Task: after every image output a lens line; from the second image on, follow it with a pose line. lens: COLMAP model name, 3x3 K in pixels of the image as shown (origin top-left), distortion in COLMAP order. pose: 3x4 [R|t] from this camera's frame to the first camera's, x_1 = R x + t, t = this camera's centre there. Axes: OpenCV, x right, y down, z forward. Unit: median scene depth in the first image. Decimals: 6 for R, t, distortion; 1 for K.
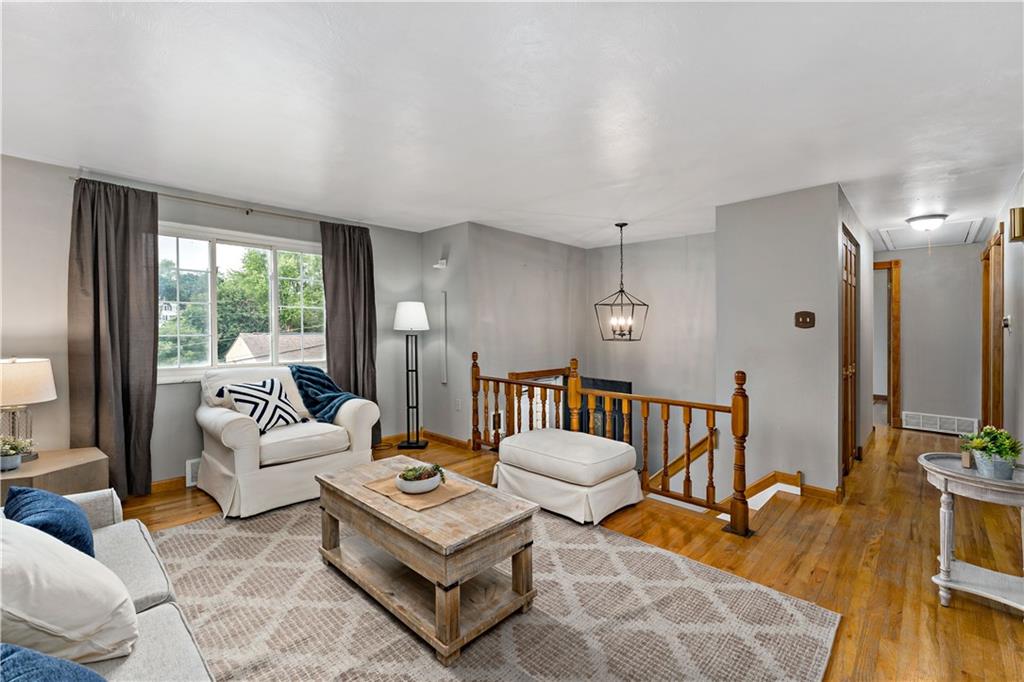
lens RADIAL K [[444.1, 0, 512.0], [0, 444.1, 341.0], [0, 0, 1]] dist [-0.000634, -0.000132]
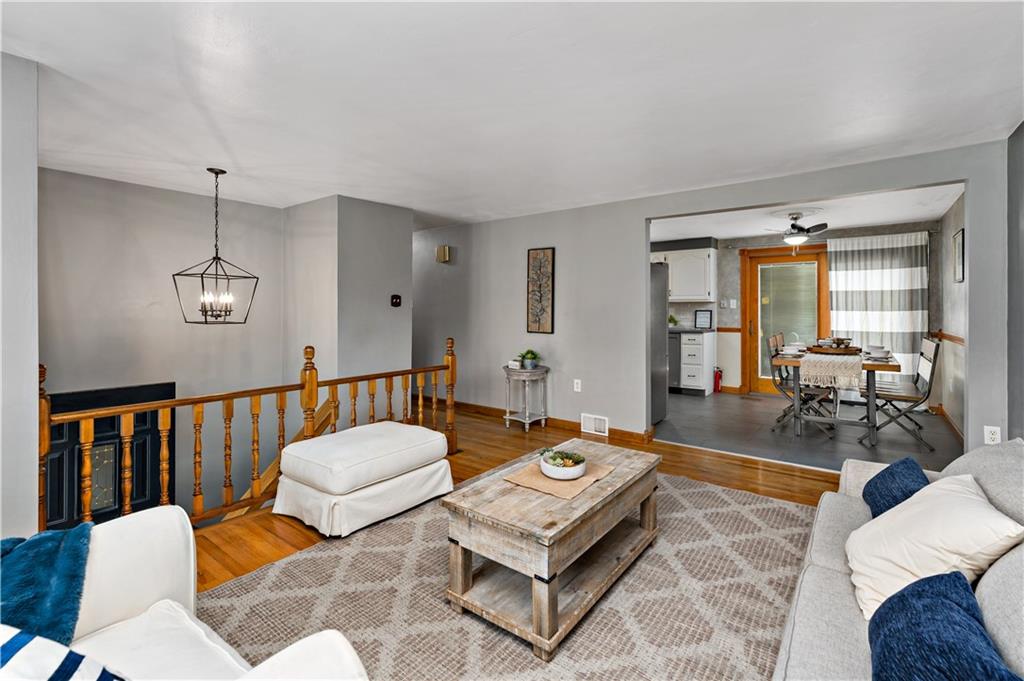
lens RADIAL K [[450.0, 0, 513.6], [0, 450.0, 307.4], [0, 0, 1]] dist [0.001028, 0.000194]
pose [[-0.101528, -0.006938, 0.994808, -0.570474], [0.027662, 0.999569, 0.009795, -0.022609], [-0.994448, 0.028513, -0.101293, 0.580036]]
